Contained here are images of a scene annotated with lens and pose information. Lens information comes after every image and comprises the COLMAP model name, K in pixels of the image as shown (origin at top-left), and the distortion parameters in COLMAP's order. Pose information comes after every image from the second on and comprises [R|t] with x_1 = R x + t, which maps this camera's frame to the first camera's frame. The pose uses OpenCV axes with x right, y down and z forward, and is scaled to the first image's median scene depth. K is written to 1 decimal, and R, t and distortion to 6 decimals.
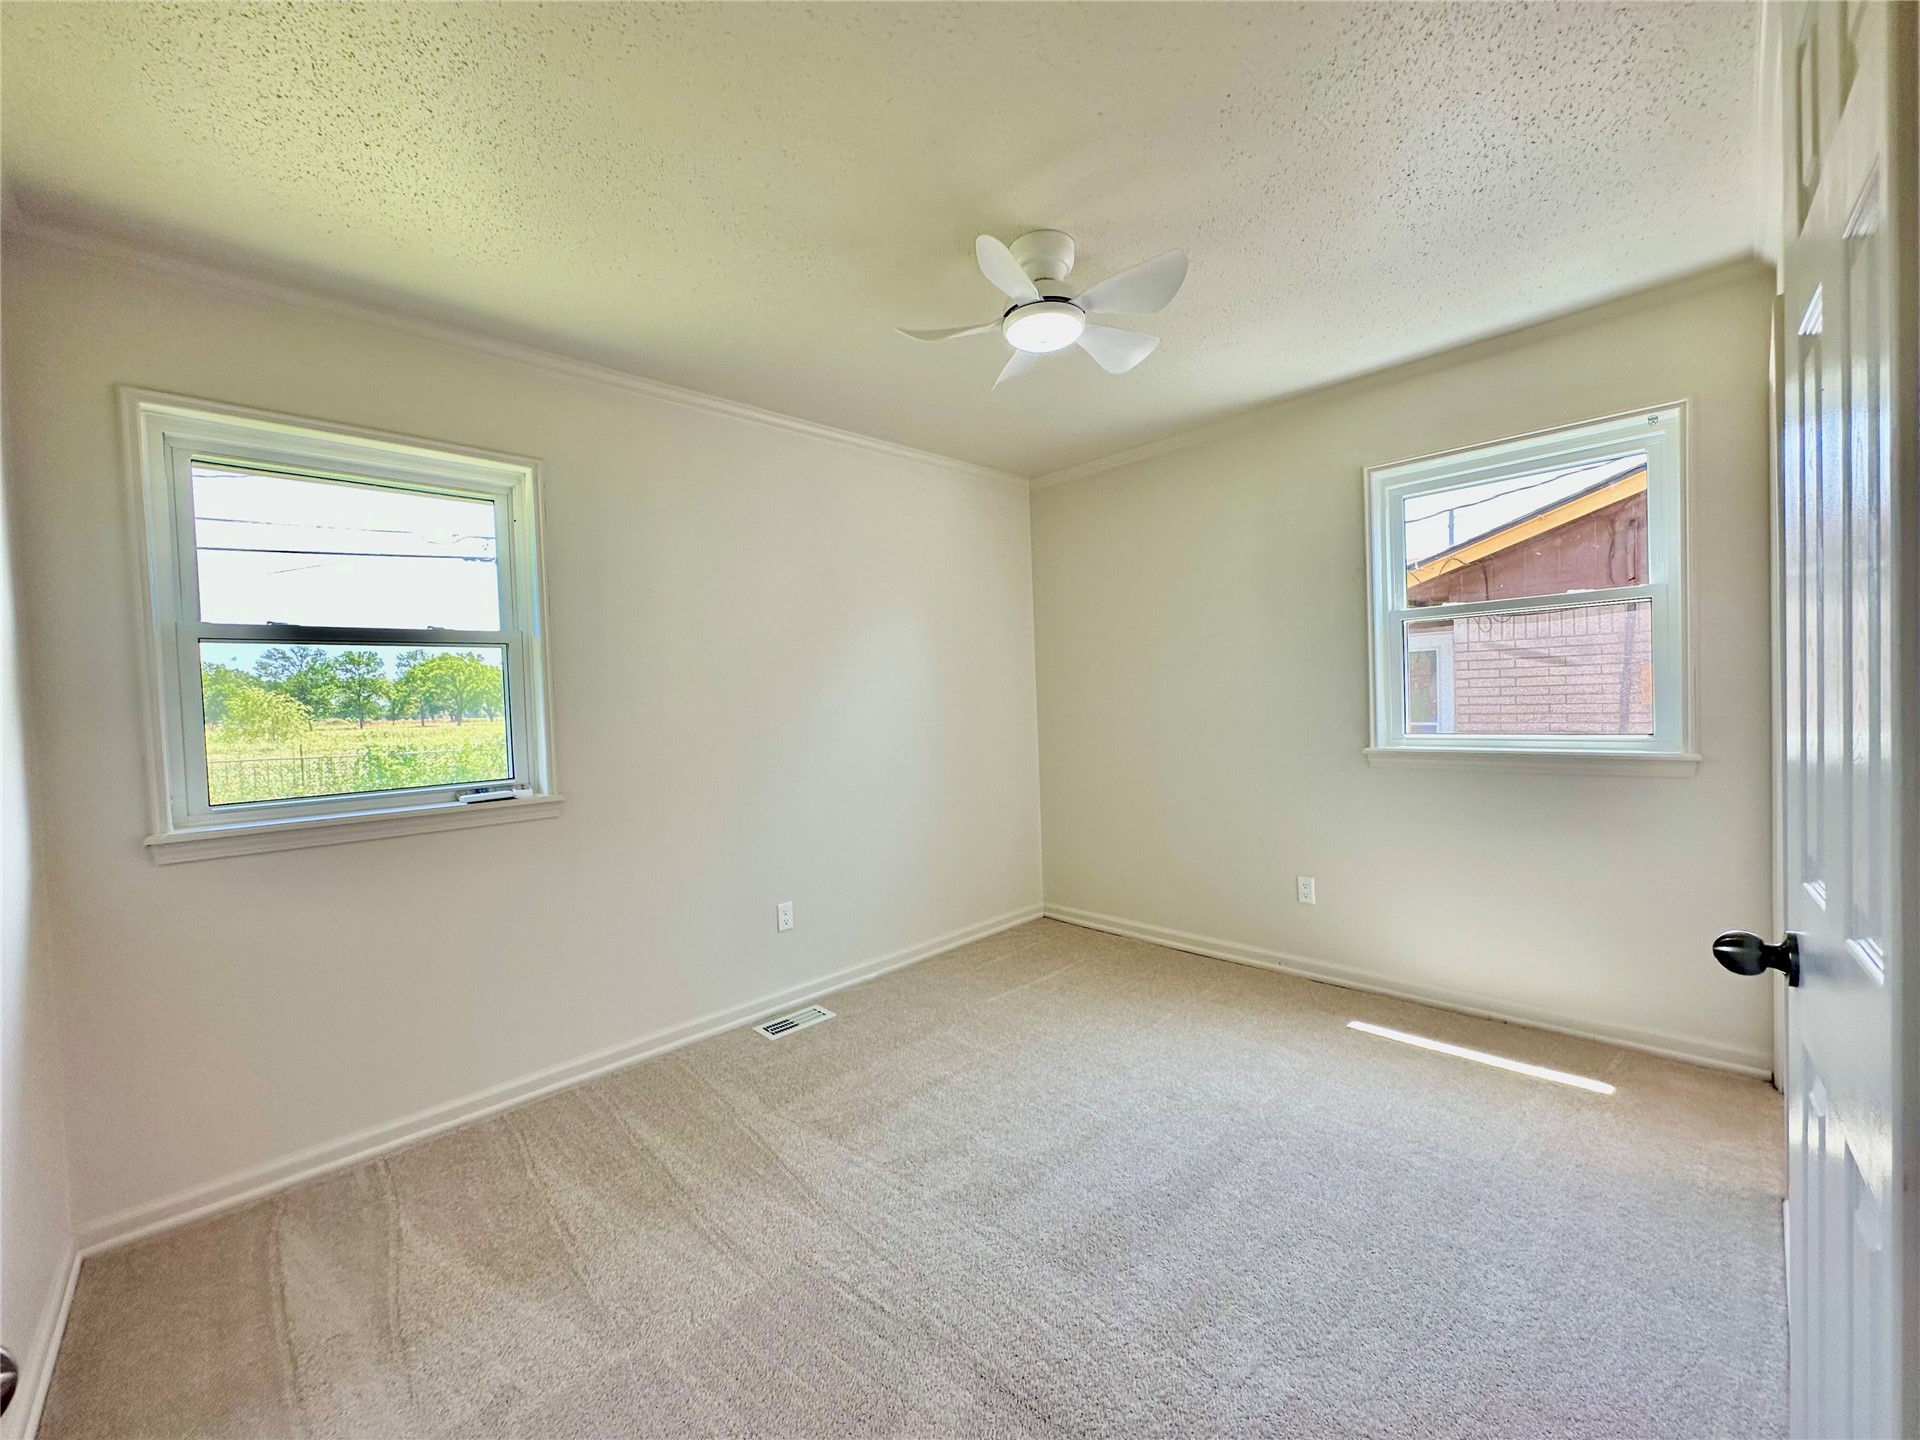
lens RADIAL K [[767.6, 0, 960.0], [0, 767.6, 720.0], [0, 0, 1]] dist [-0.001270, -0.000062]
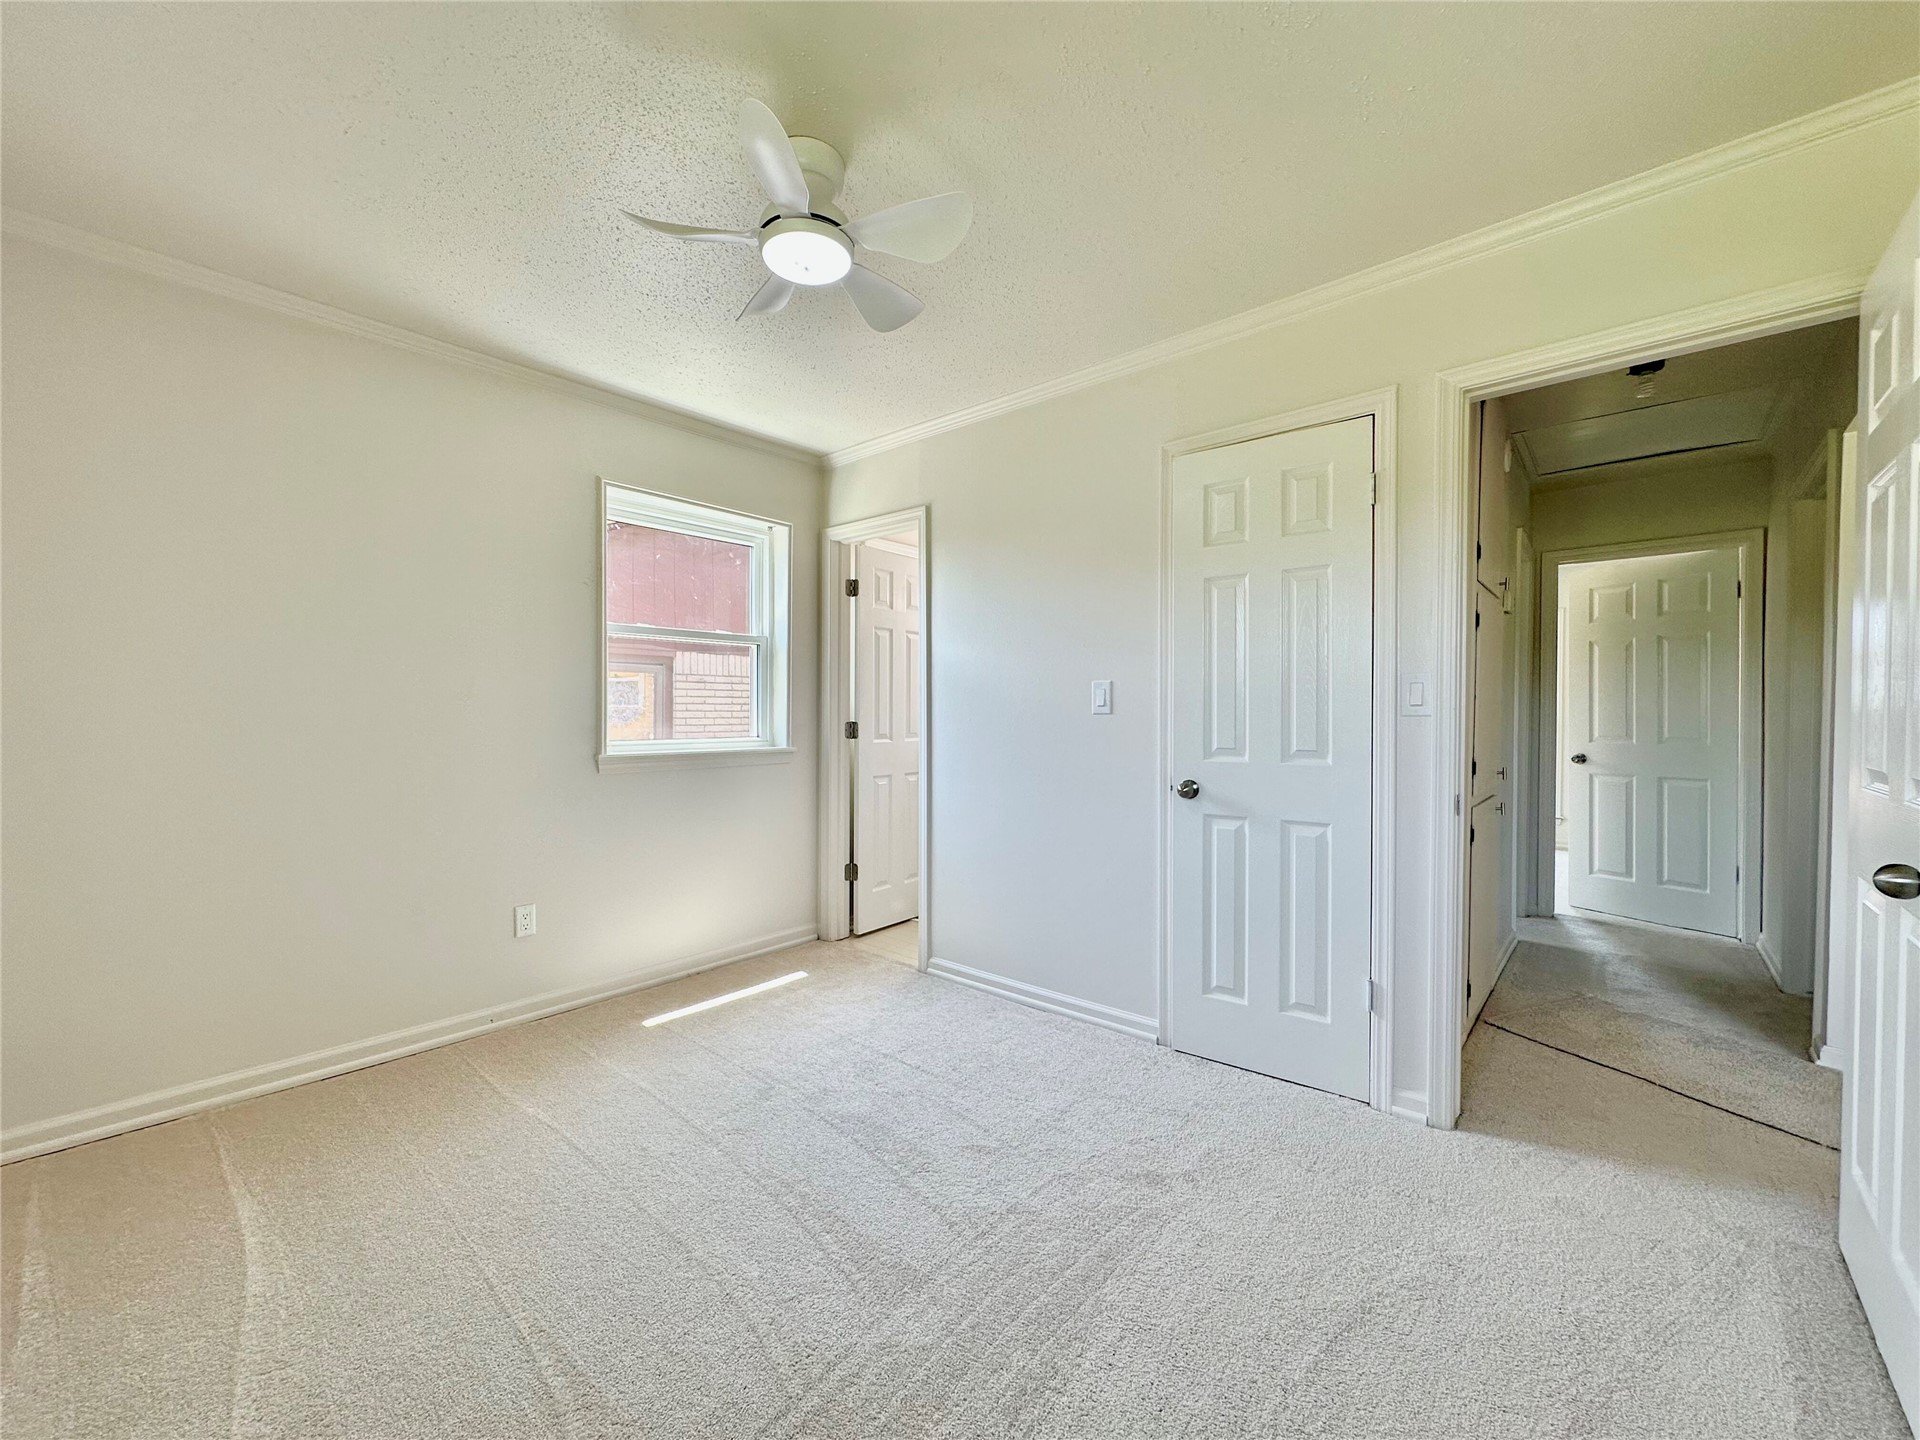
lens RADIAL K [[767.6, 0, 960.0], [0, 767.6, 720.0], [0, 0, 1]] dist [-0.001270, -0.000062]
pose [[-0.067521, 0.026521, 0.997365, -0.556324], [0.029295, 0.999268, -0.024588, 0.031352], [-0.997288, 0.027558, -0.068248, 0.657662]]
